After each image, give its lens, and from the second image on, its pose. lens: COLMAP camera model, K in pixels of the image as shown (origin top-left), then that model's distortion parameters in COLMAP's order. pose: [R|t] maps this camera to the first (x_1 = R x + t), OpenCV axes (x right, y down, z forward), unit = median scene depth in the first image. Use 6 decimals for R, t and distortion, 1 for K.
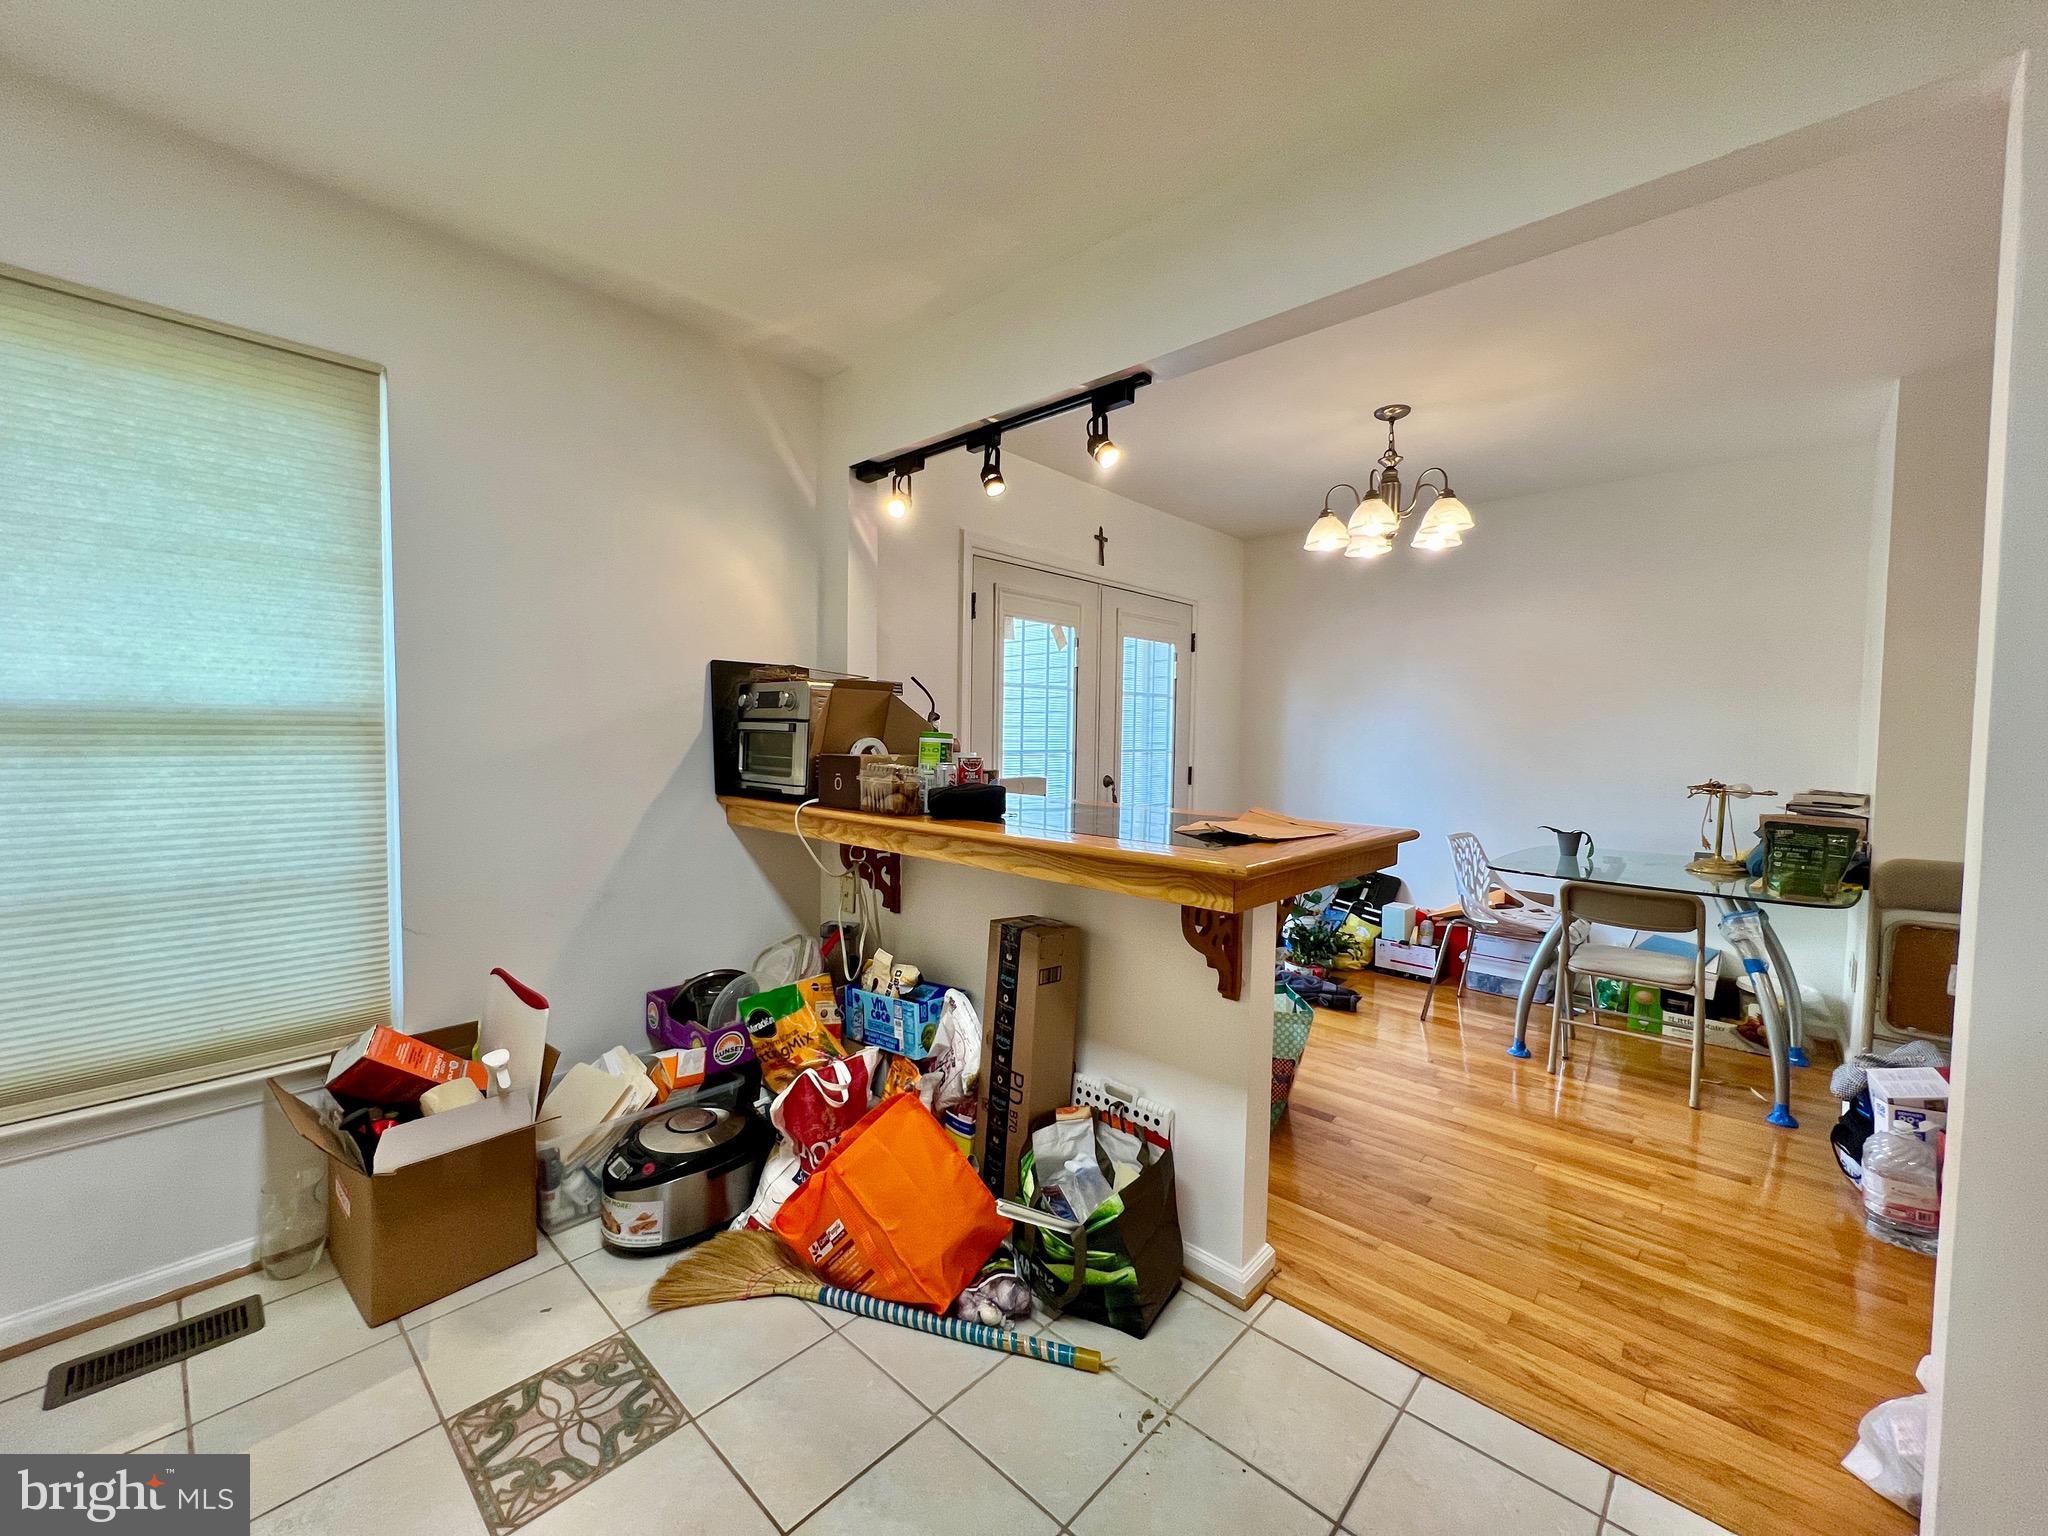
lens RADIAL K [[818.0, 0, 1022.4], [0, 818.0, 763.7], [0, 0, 1]] dist [-0.007625, -0.000281]
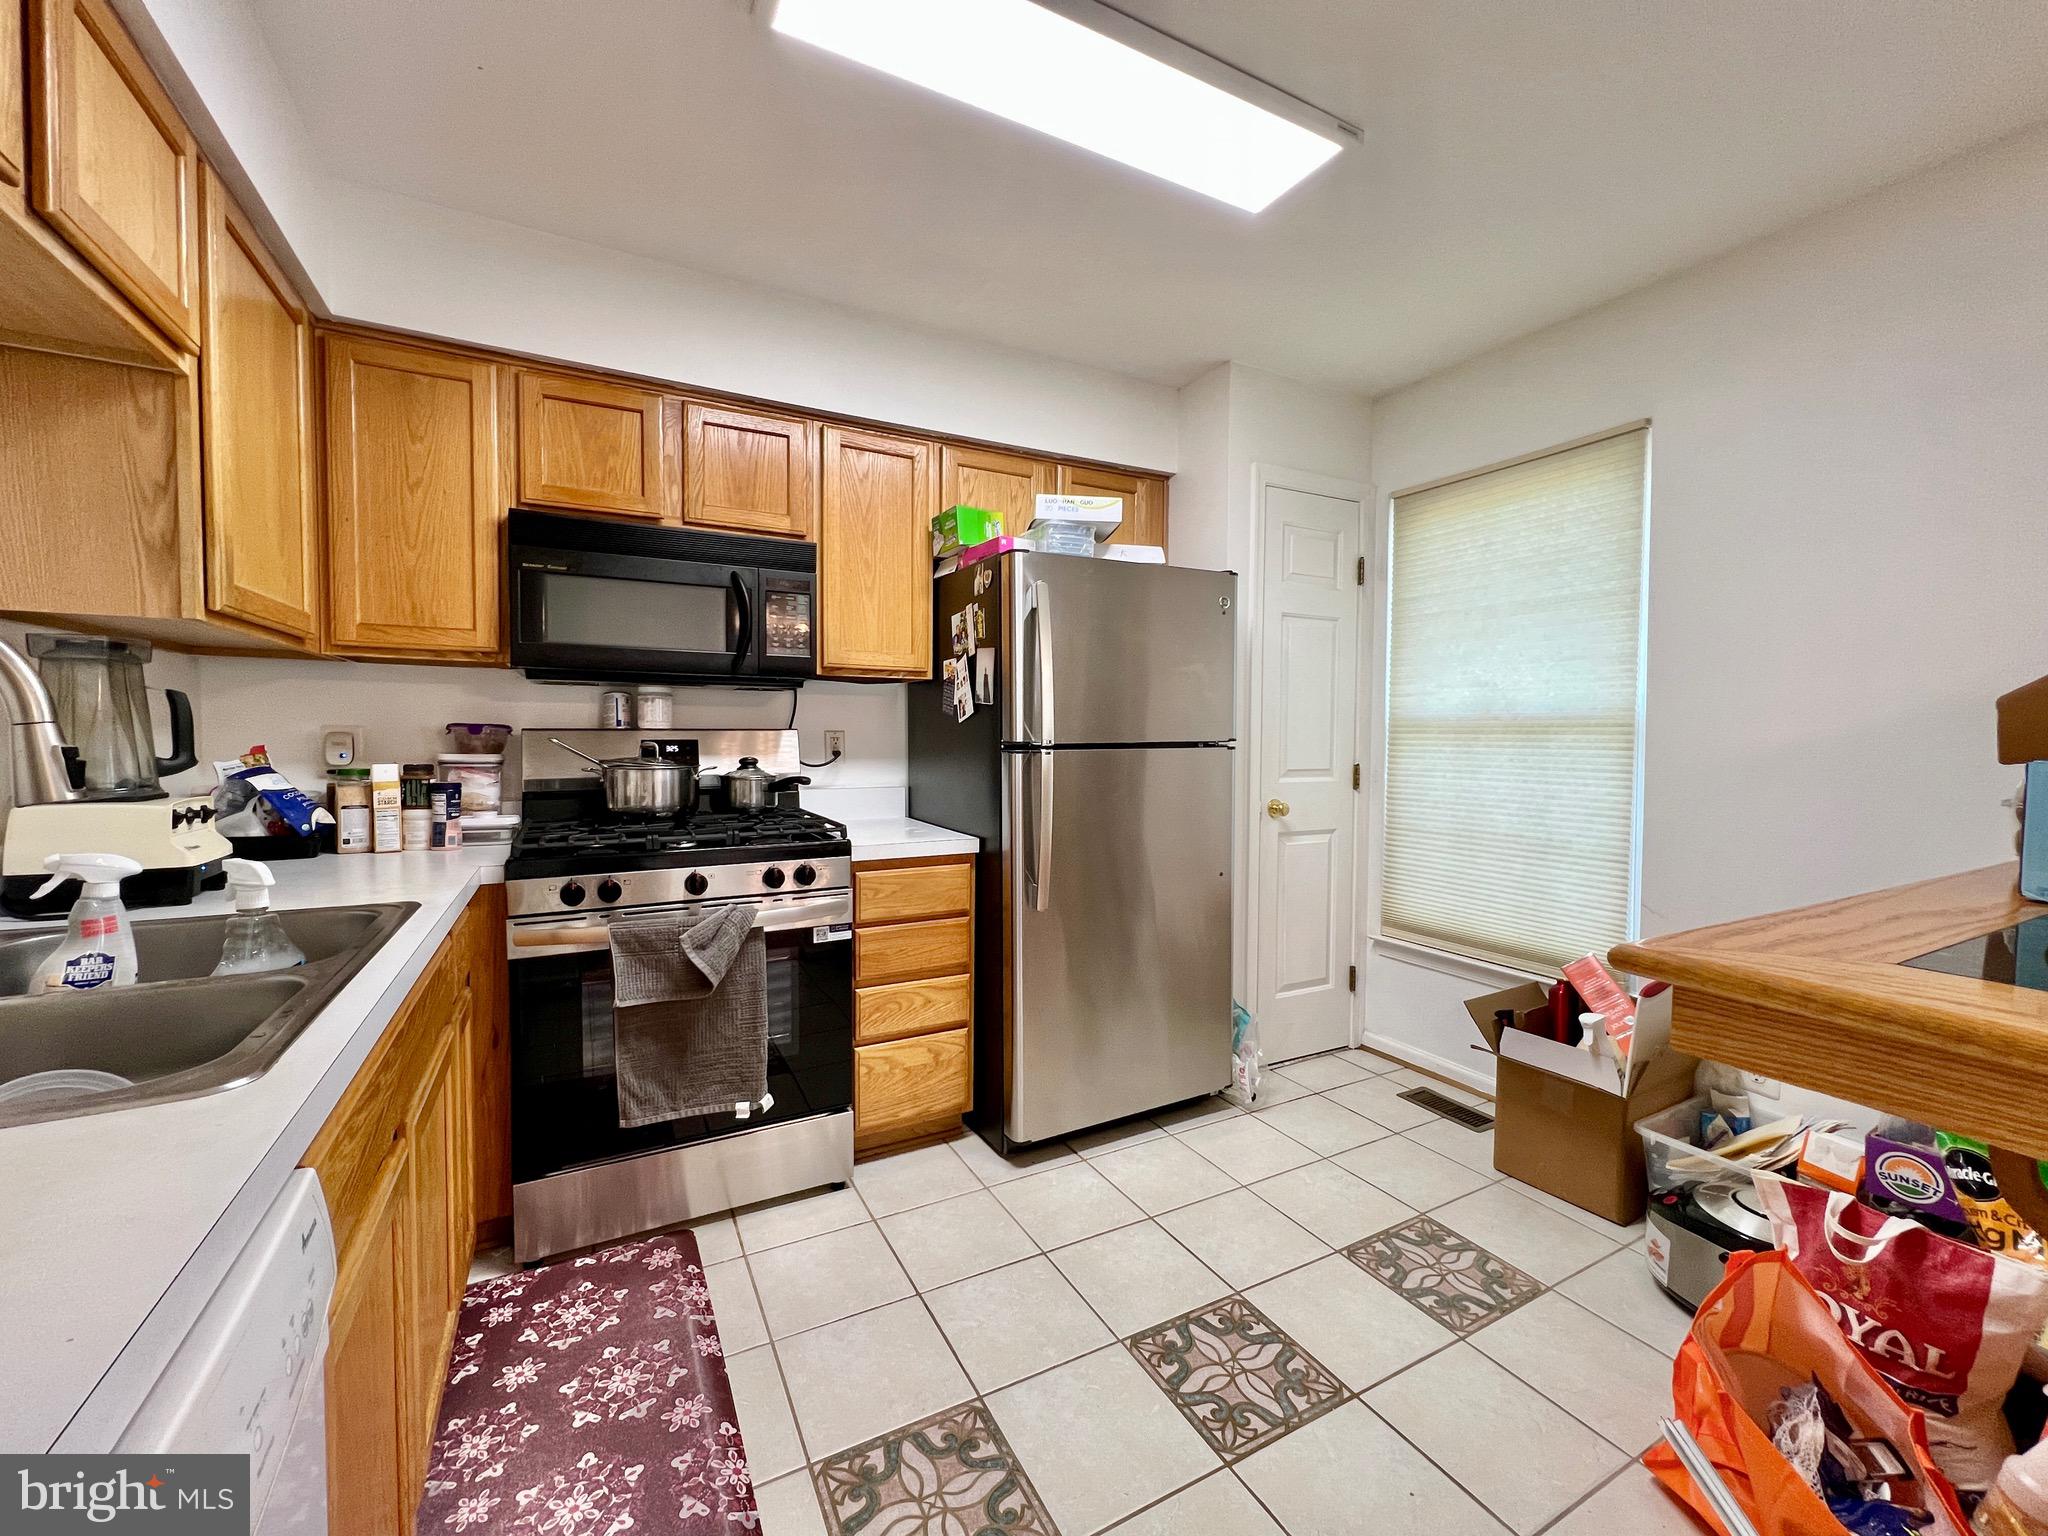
lens RADIAL K [[815.7, 0, 1018.9], [0, 815.7, 763.2], [0, 0, 1]] dist [-0.003492, -0.000309]
pose [[-0.338906, 0.018765, -0.940633, 0.658785], [-0.048239, 0.998139, 0.037293, 0.005838], [0.939583, 0.058014, -0.337370, 0.600258]]
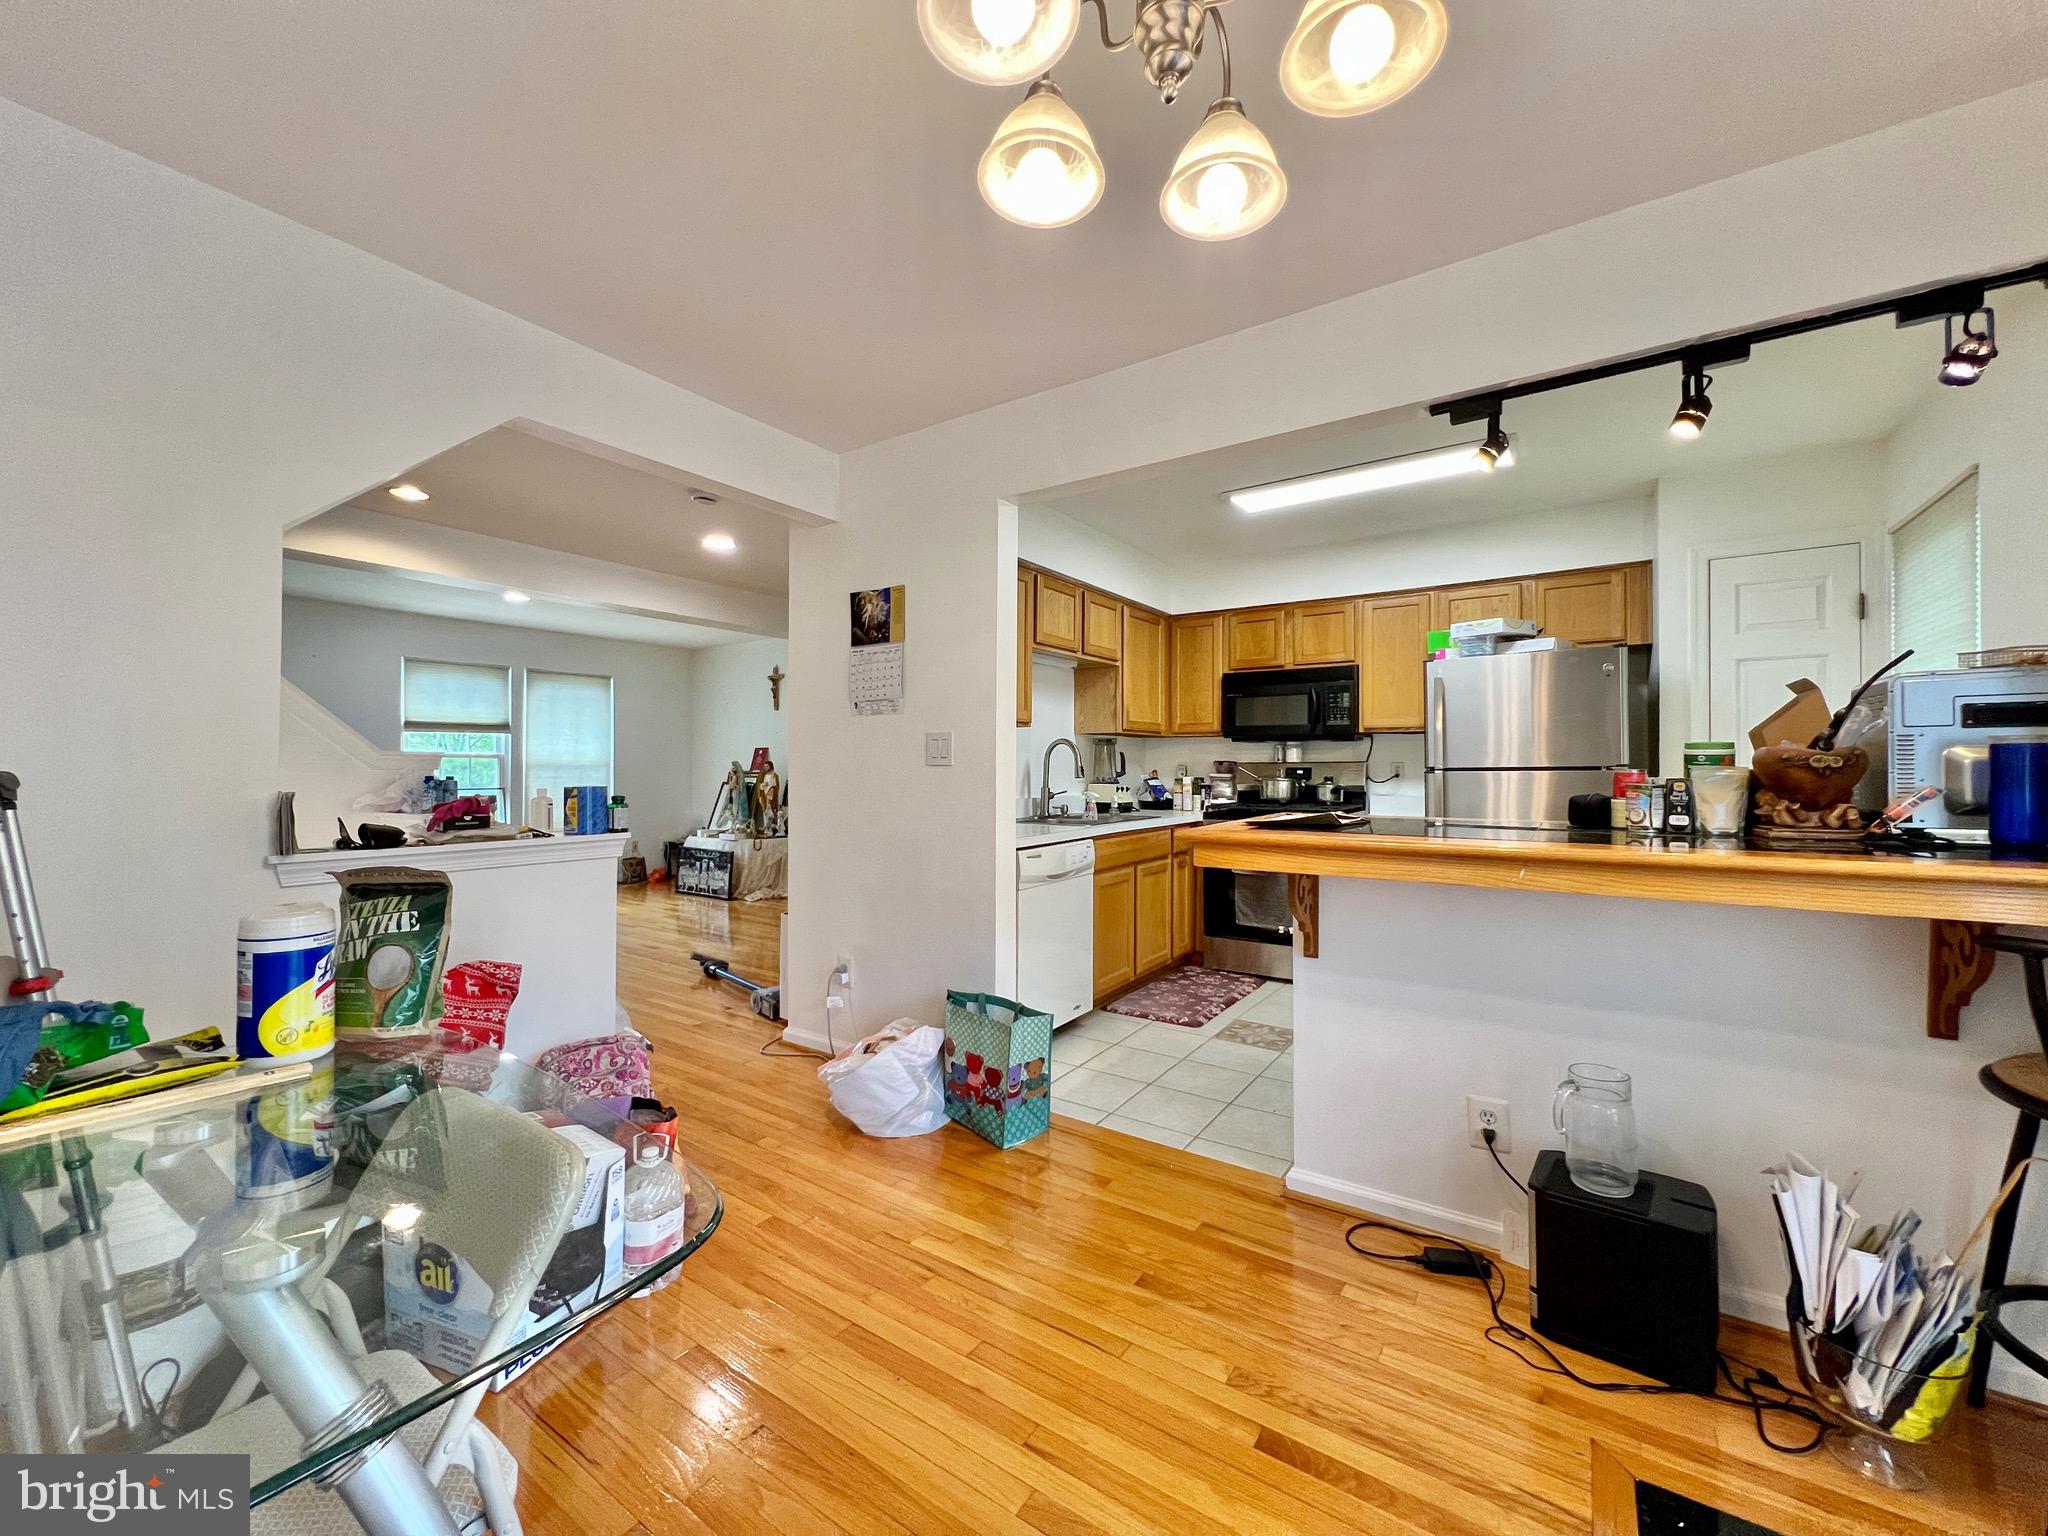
lens RADIAL K [[818.0, 0, 1023.2], [0, 818.0, 767.3], [0, 0, 1]] dist [-0.007625, -0.000281]
pose [[-0.990008, -0.015143, -0.140194, 0.836387], [-0.020092, 0.999221, 0.033953, -0.022052], [0.139570, 0.036431, -0.989542, 1.815522]]
